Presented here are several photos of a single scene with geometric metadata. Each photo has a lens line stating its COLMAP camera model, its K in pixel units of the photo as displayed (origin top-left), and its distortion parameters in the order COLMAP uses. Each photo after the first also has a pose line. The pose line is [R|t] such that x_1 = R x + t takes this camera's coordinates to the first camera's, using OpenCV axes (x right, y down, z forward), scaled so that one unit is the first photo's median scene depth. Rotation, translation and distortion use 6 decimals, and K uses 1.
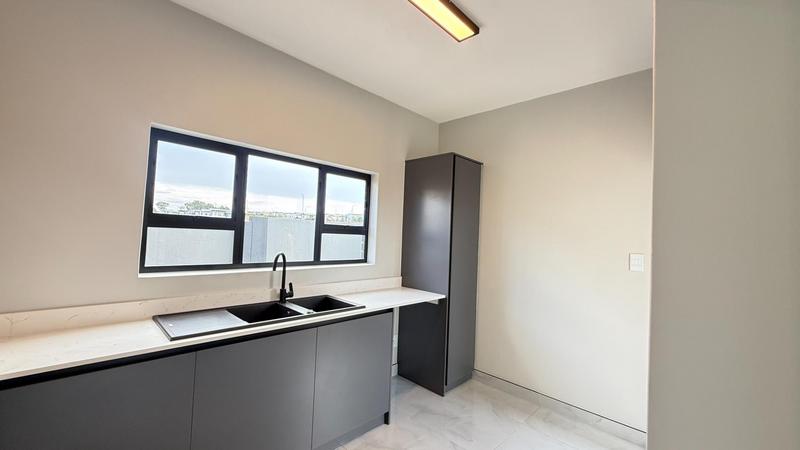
lens RADIAL K [[317.0, 0, 399.2], [0, 317.0, 222.0], [0, 0, 1]] dist [-0.002139, 0.000165]
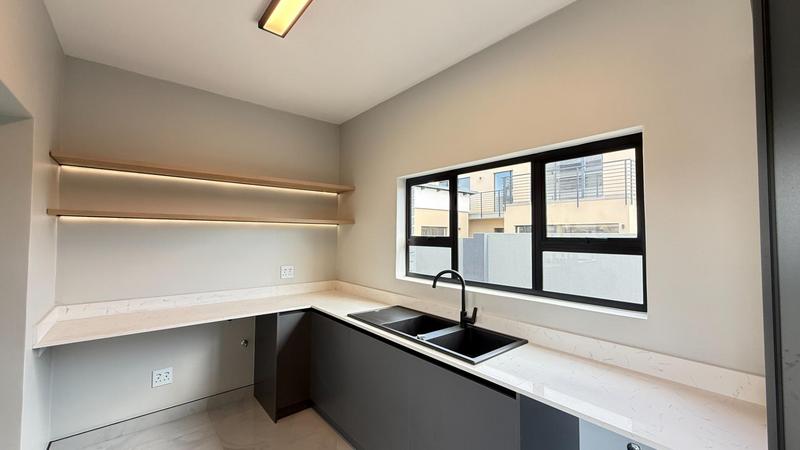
lens RADIAL K [[317.0, 0, 397.2], [0, 317.0, 229.6], [0, 0, 1]] dist [-0.002139, 0.000165]
pose [[-0.096792, -0.086982, -0.991497, 0.544462], [0.001343, 0.996162, -0.087522, 0.056052], [0.995304, -0.009803, -0.096303, 0.859400]]
